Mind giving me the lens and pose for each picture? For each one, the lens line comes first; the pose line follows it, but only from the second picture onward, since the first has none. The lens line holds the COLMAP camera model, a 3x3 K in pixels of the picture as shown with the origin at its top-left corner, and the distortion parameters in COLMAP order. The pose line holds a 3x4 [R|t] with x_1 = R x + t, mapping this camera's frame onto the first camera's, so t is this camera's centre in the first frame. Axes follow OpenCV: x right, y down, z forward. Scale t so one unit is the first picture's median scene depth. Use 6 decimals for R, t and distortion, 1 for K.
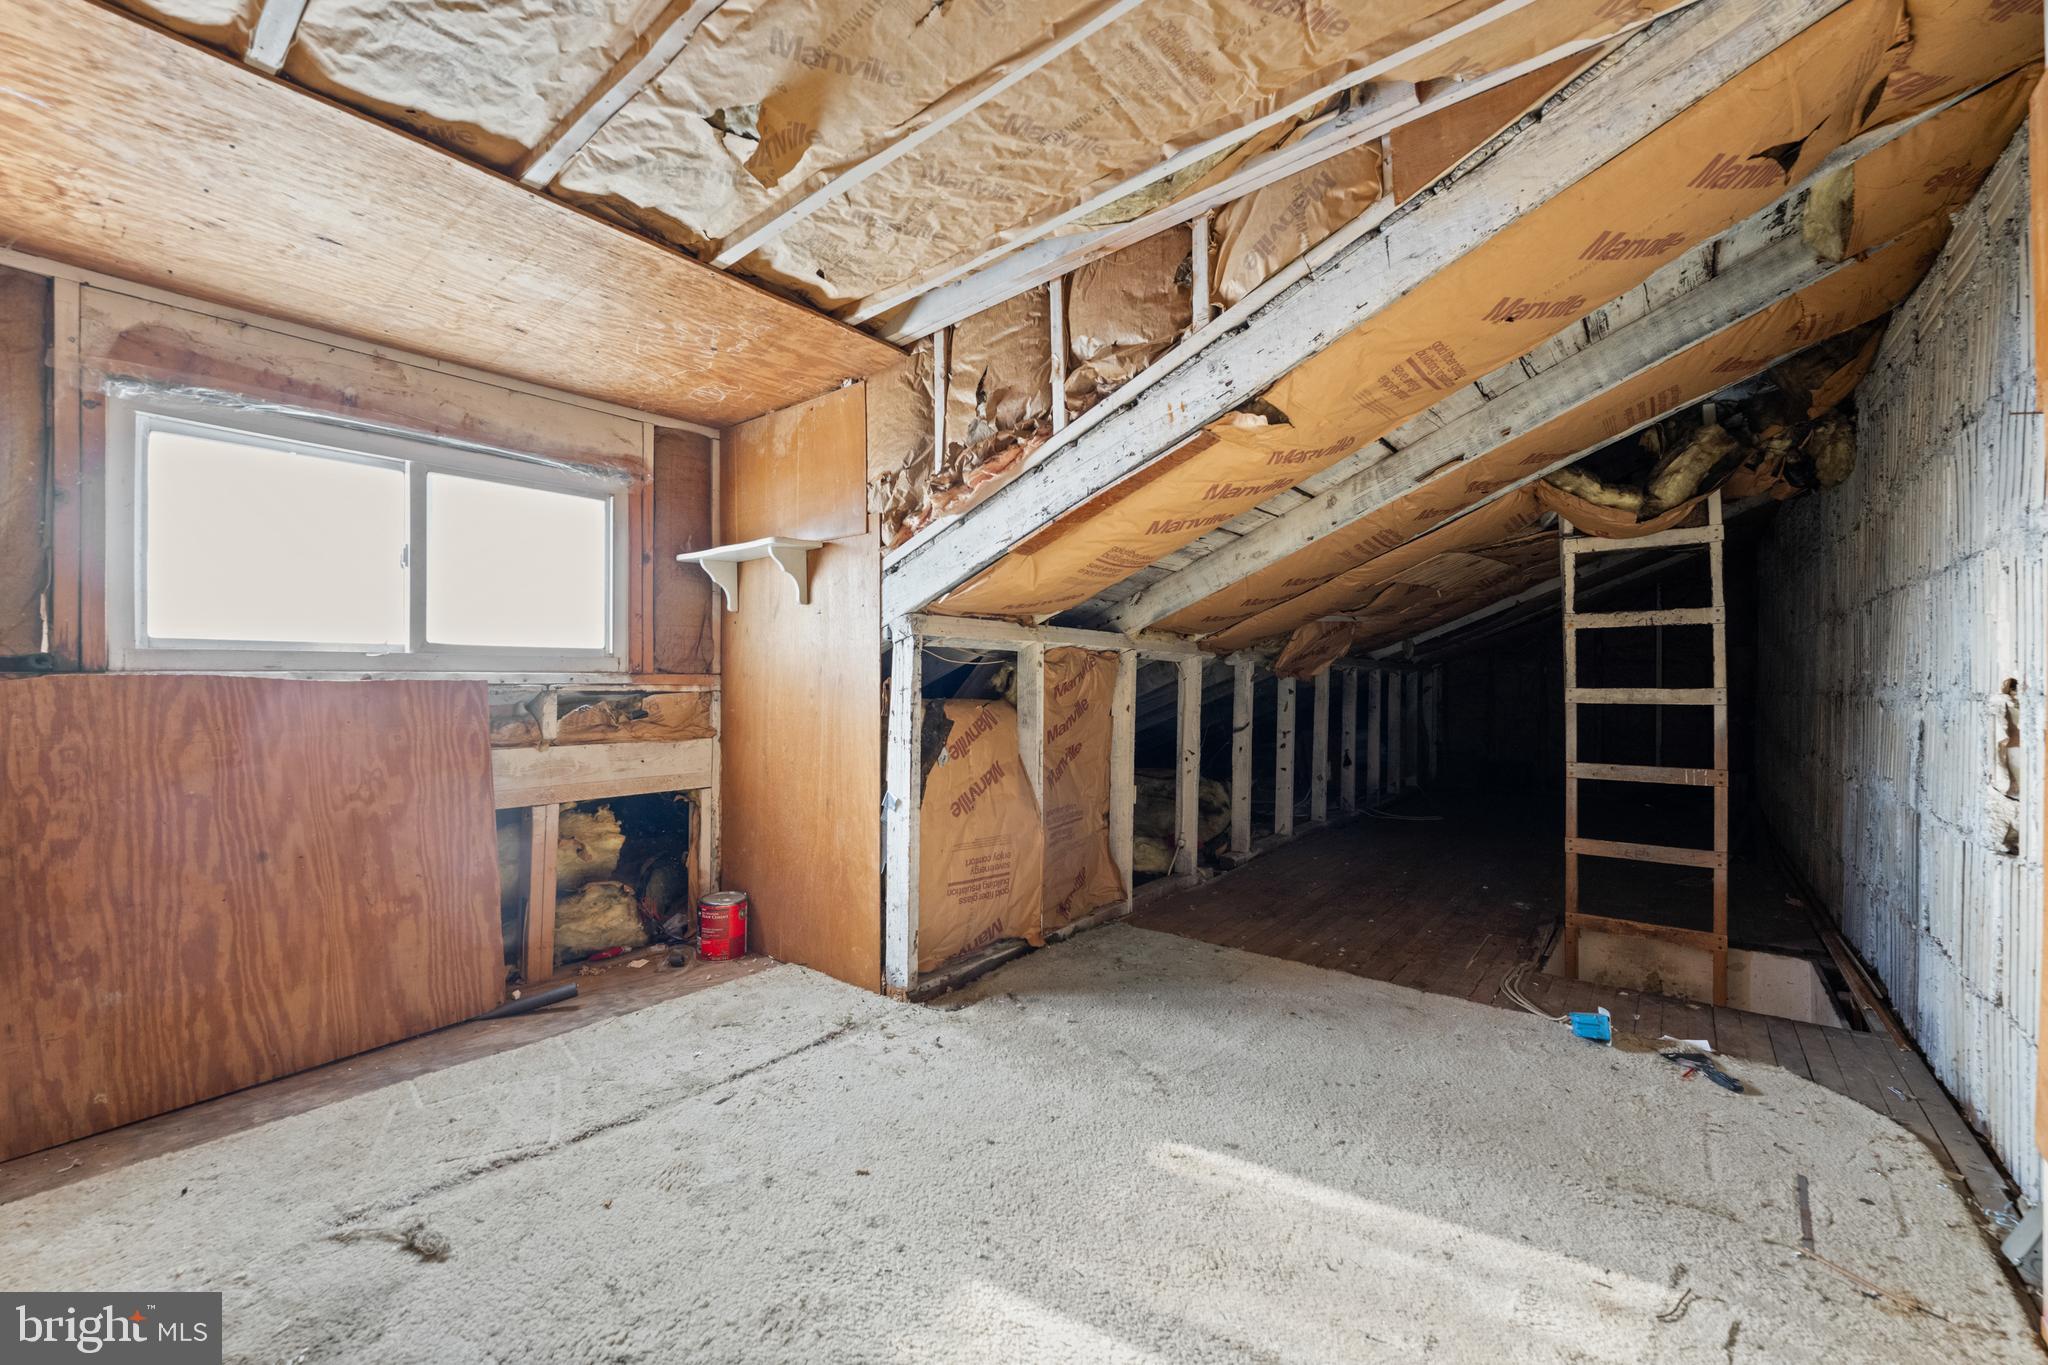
lens RADIAL K [[816.1, 0, 1019.2], [0, 816.1, 675.0], [0, 0, 1]] dist [-0.002128, 0.000555]
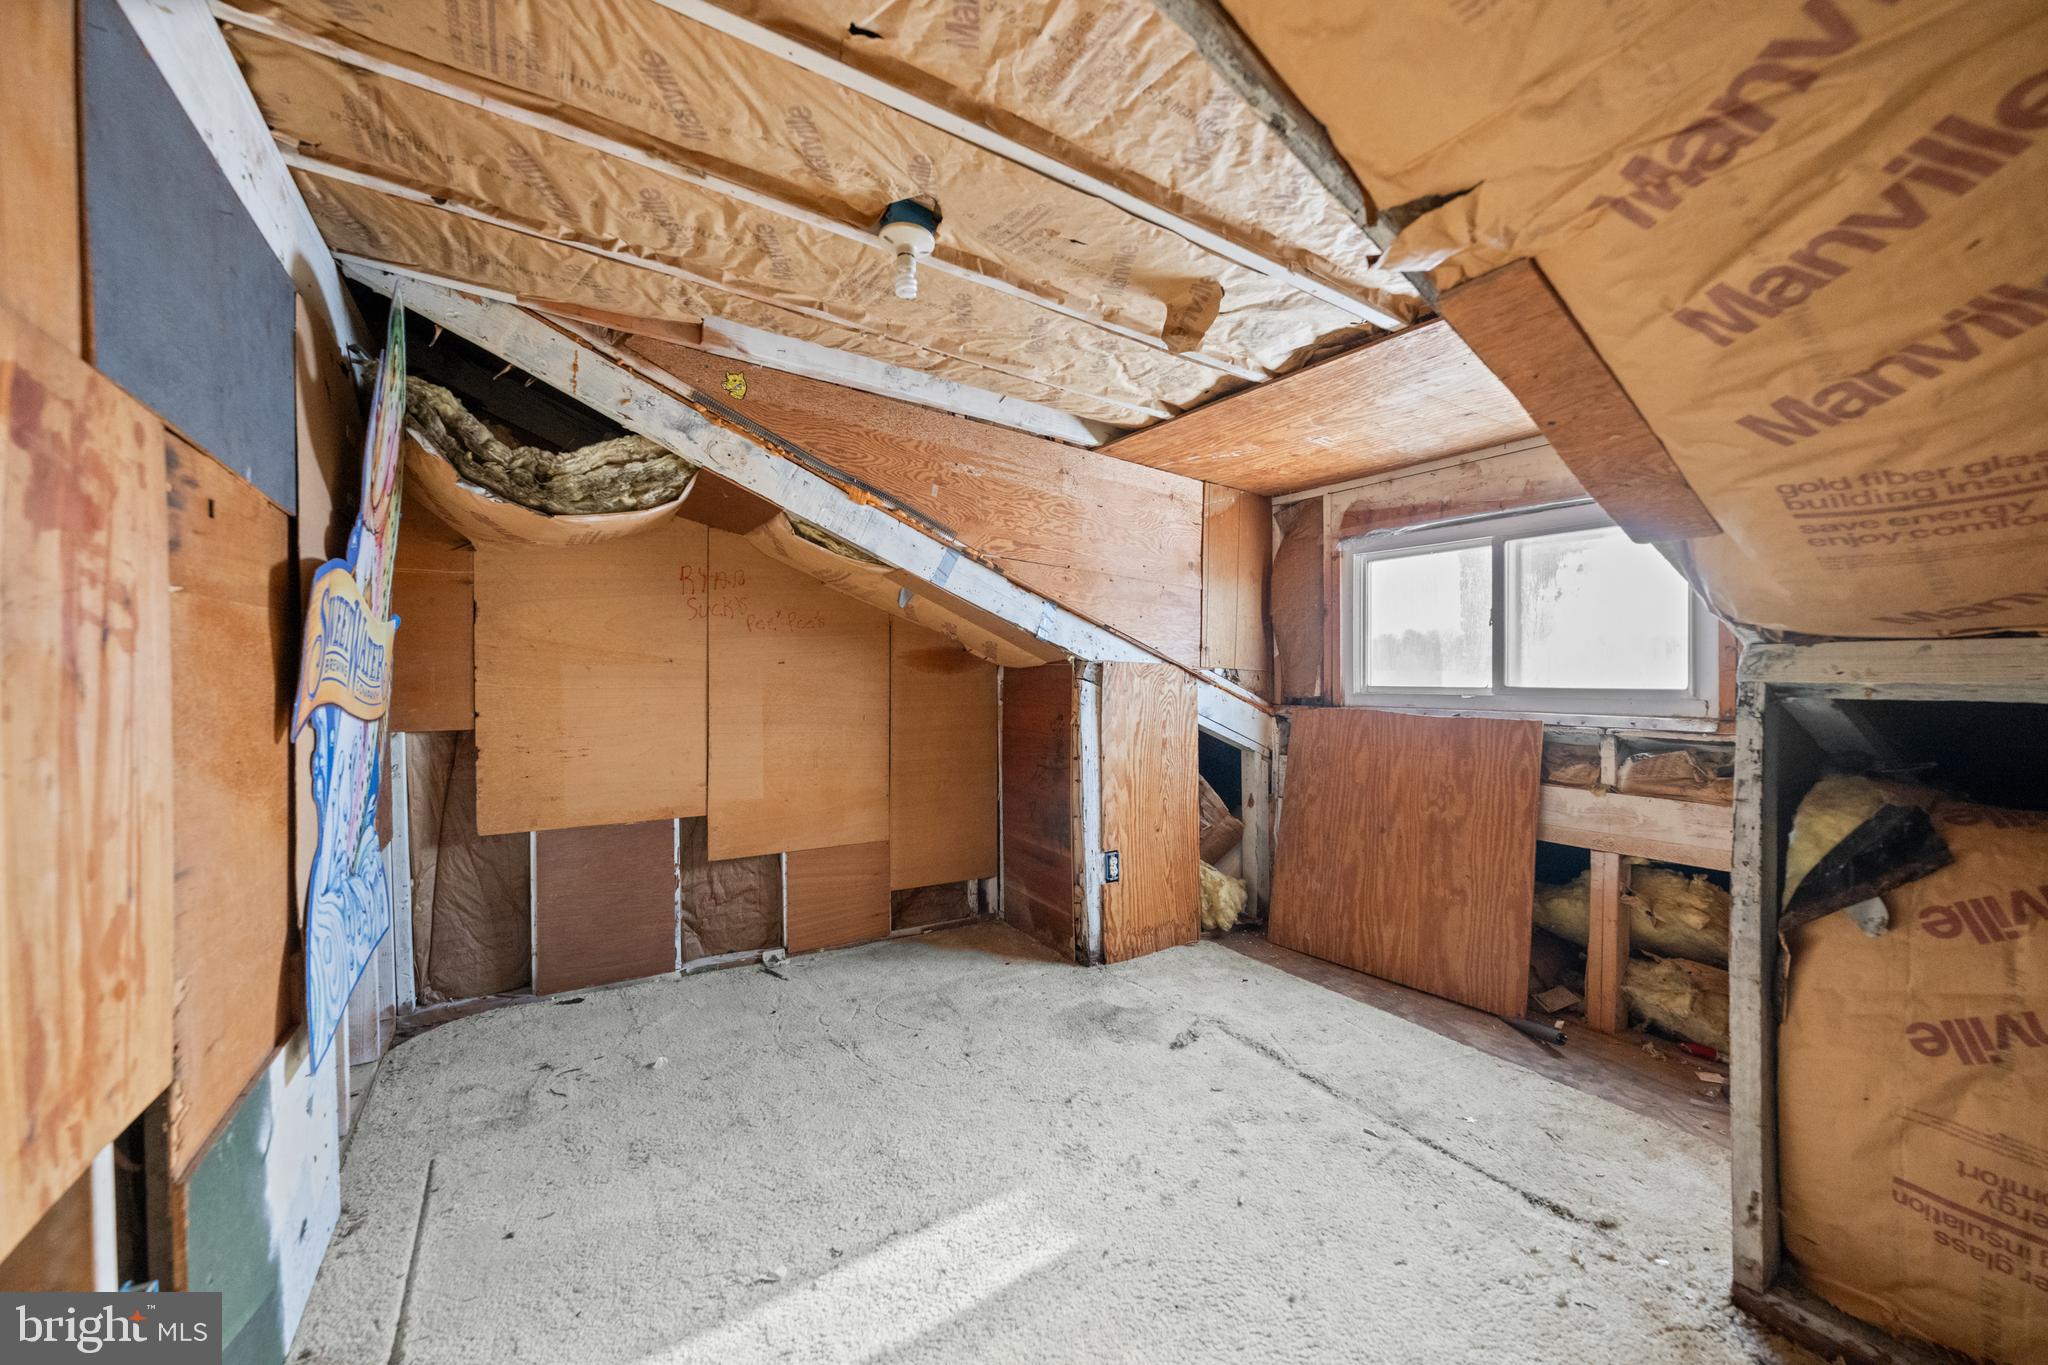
lens RADIAL K [[816.1, 0, 1021.4], [0, 816.1, 685.8], [0, 0, 1]] dist [-0.002128, 0.000555]
pose [[-0.334270, 0.012541, -0.942394, 0.668441], [0.003365, 0.999921, 0.012113, -0.061955], [0.942471, 0.000877, -0.334286, 0.796671]]
